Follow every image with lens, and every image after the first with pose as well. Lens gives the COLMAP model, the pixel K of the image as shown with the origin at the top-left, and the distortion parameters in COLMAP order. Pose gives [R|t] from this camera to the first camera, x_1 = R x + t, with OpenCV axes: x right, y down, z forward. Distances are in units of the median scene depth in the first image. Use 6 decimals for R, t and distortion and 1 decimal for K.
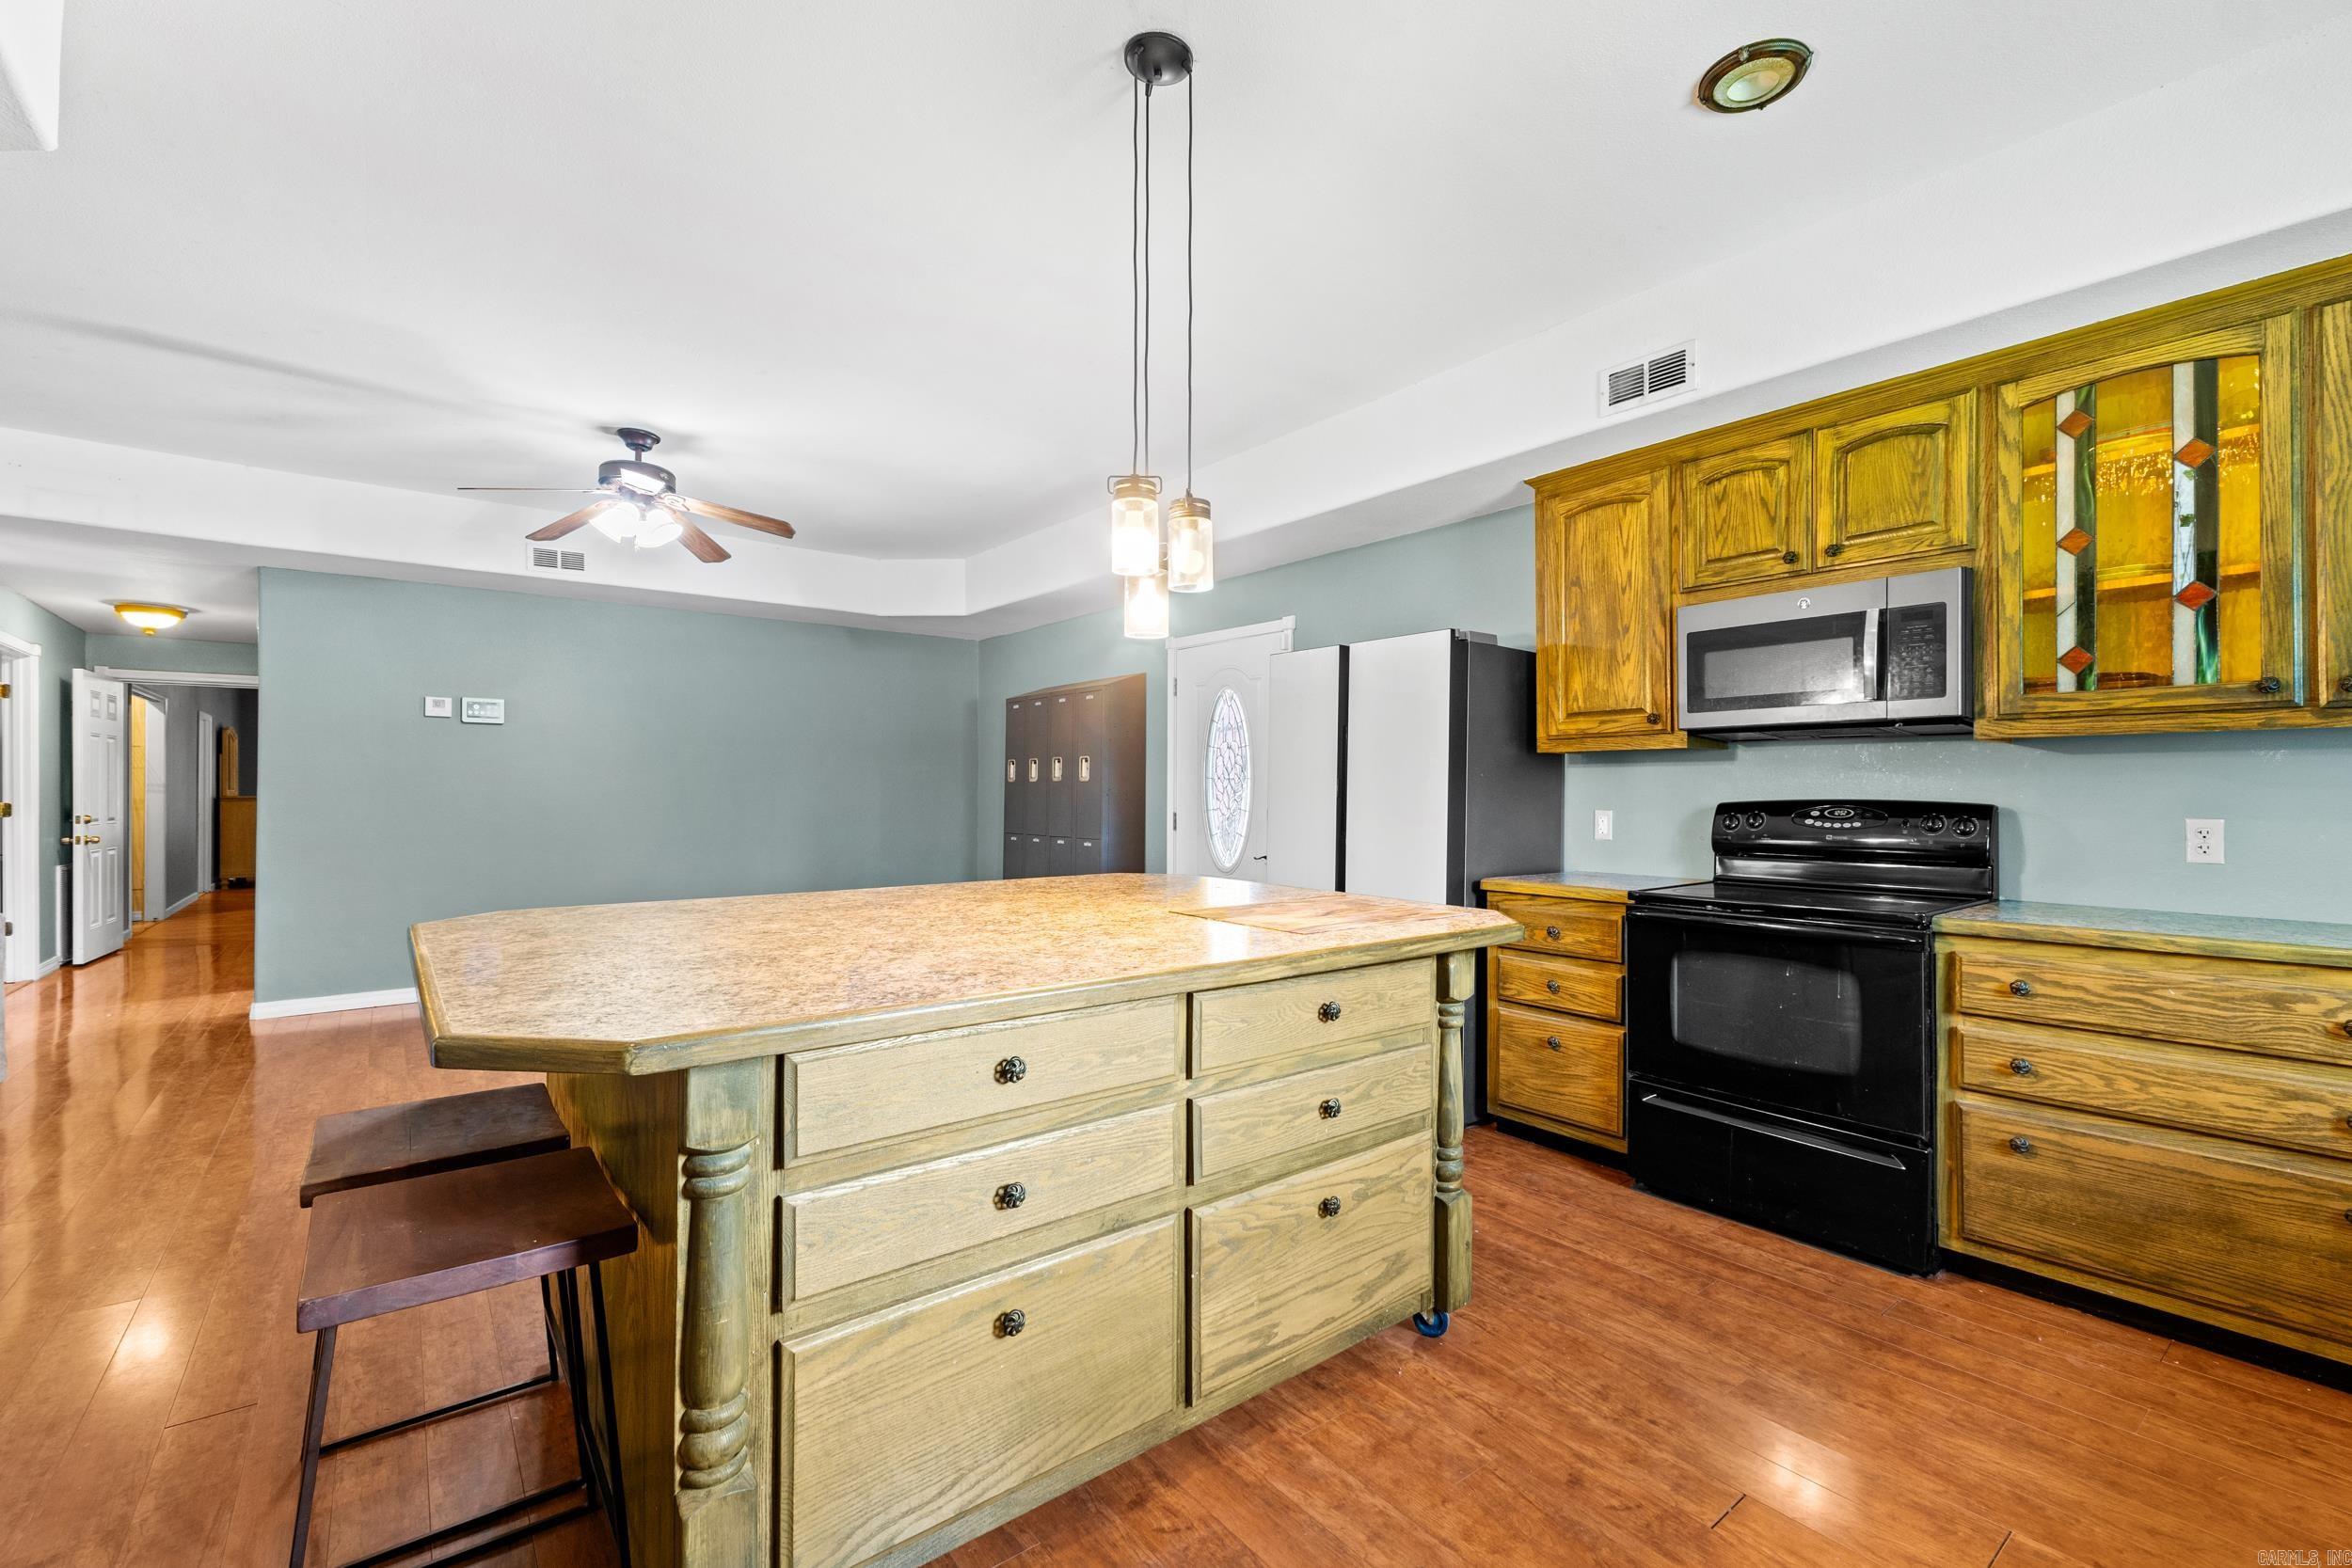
lens RADIAL K [[1018.8, 0, 1192.0], [0, 1018.8, 791.6], [0, 0, 1]] dist [0.001479, 0.000681]
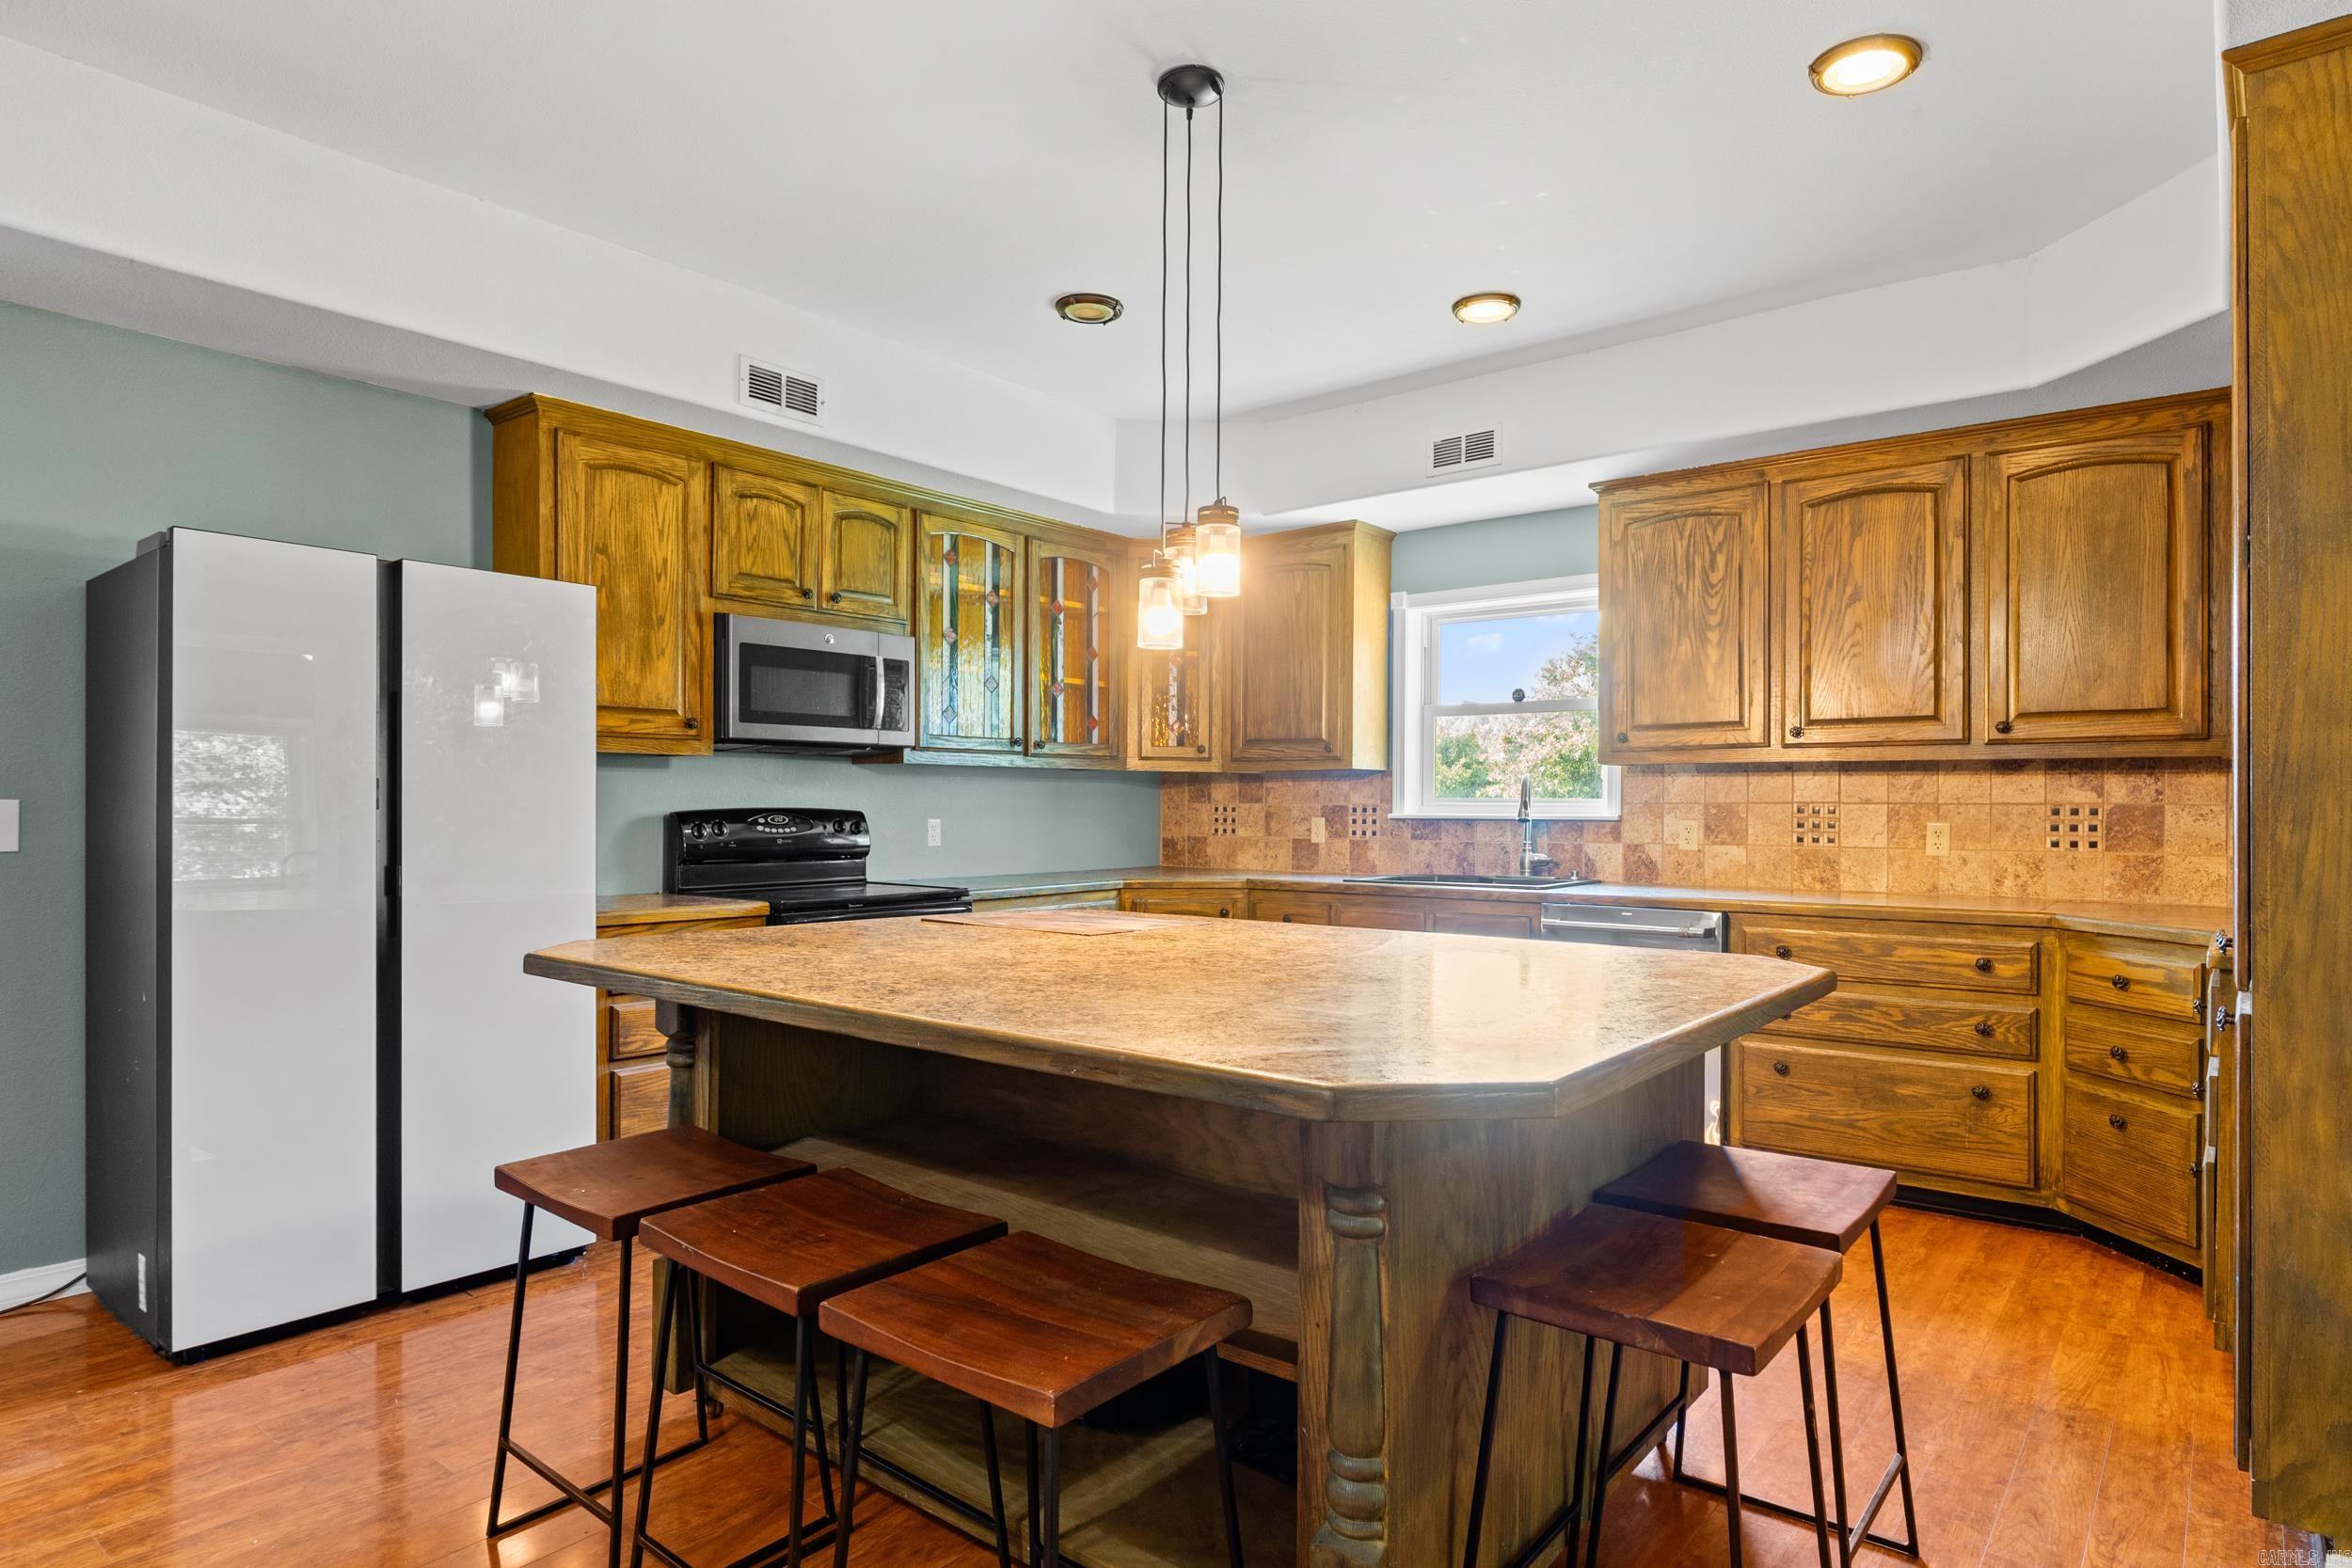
lens RADIAL K [[1302.7, 0, 1182.3], [0, 1302.7, 803.0], [0, 0, 1]] dist [-0.006051, 0.000183]
pose [[-0.227128, -0.007709, 0.973834, -0.802310], [-0.011335, 0.999922, 0.005272, -0.009330], [-0.973799, -0.009841, -0.227198, 0.812777]]
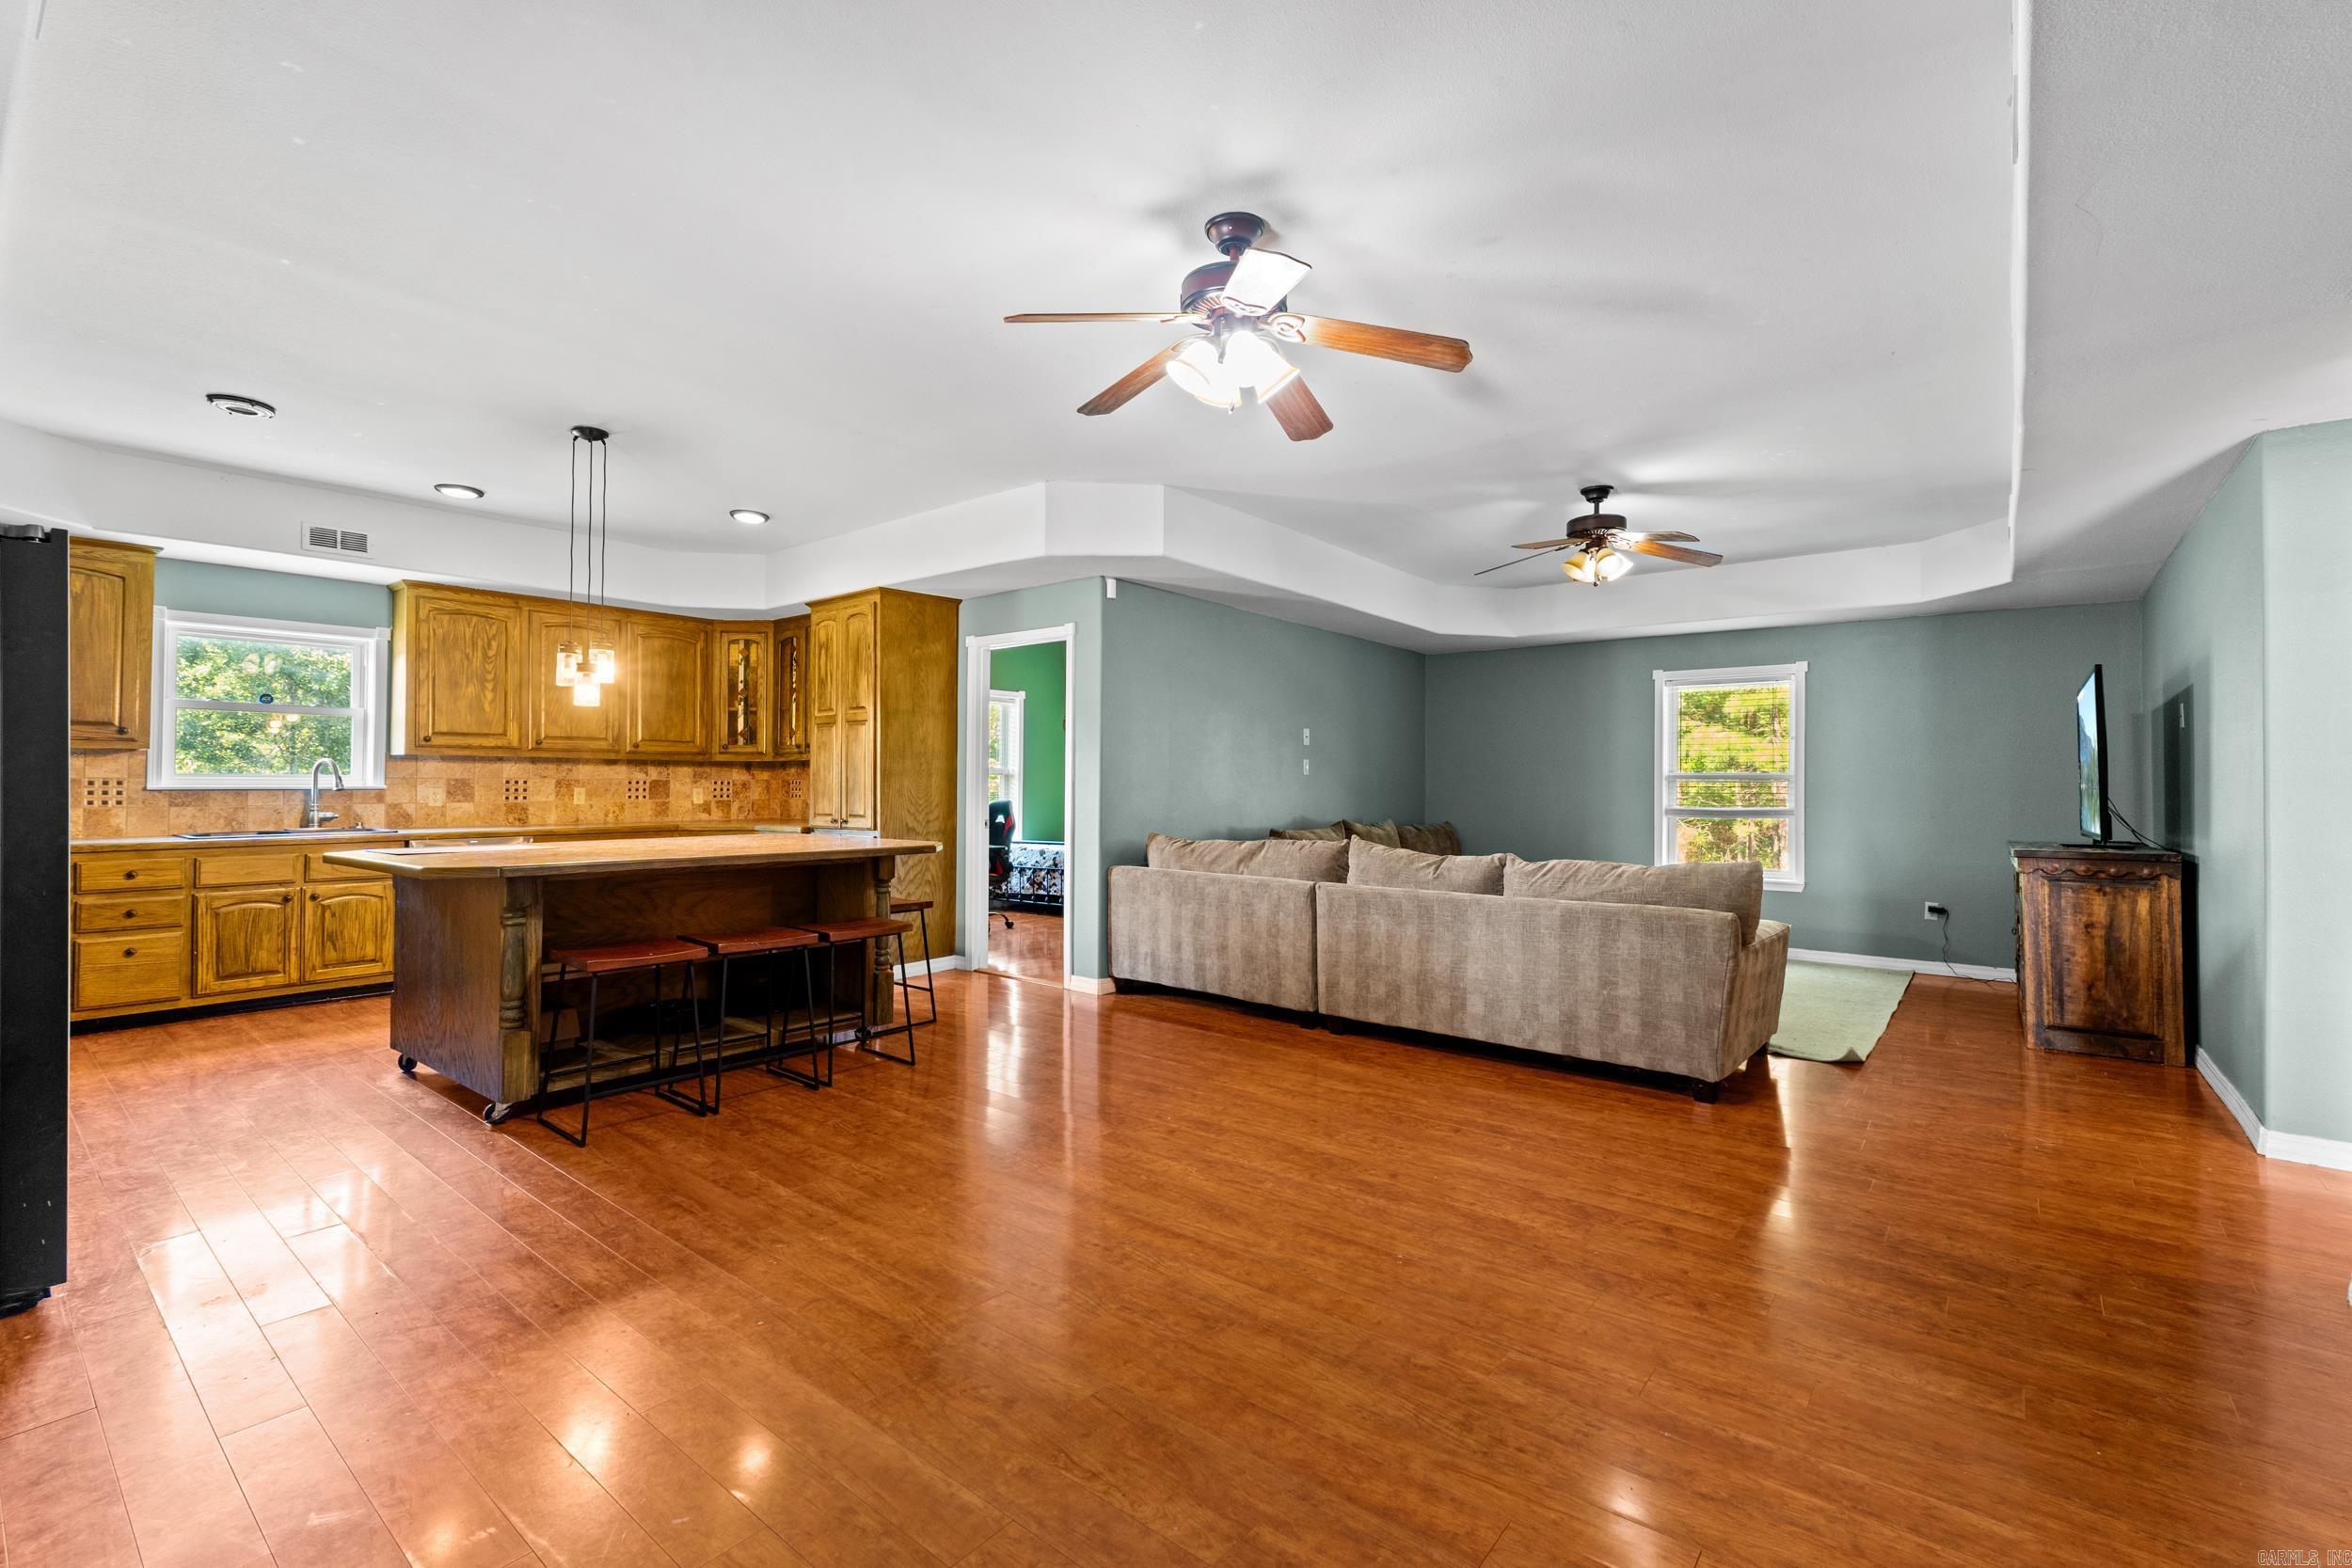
lens RADIAL K [[1018.8, 0, 1192.7], [0, 1018.8, 769.3], [0, 0, 1]] dist [0.001479, 0.000681]
pose [[-0.973189, -0.015315, -0.229498, -0.475875], [-0.010951, 0.999734, -0.020280, -0.001738], [0.229748, -0.017223, -0.973098, 2.047270]]
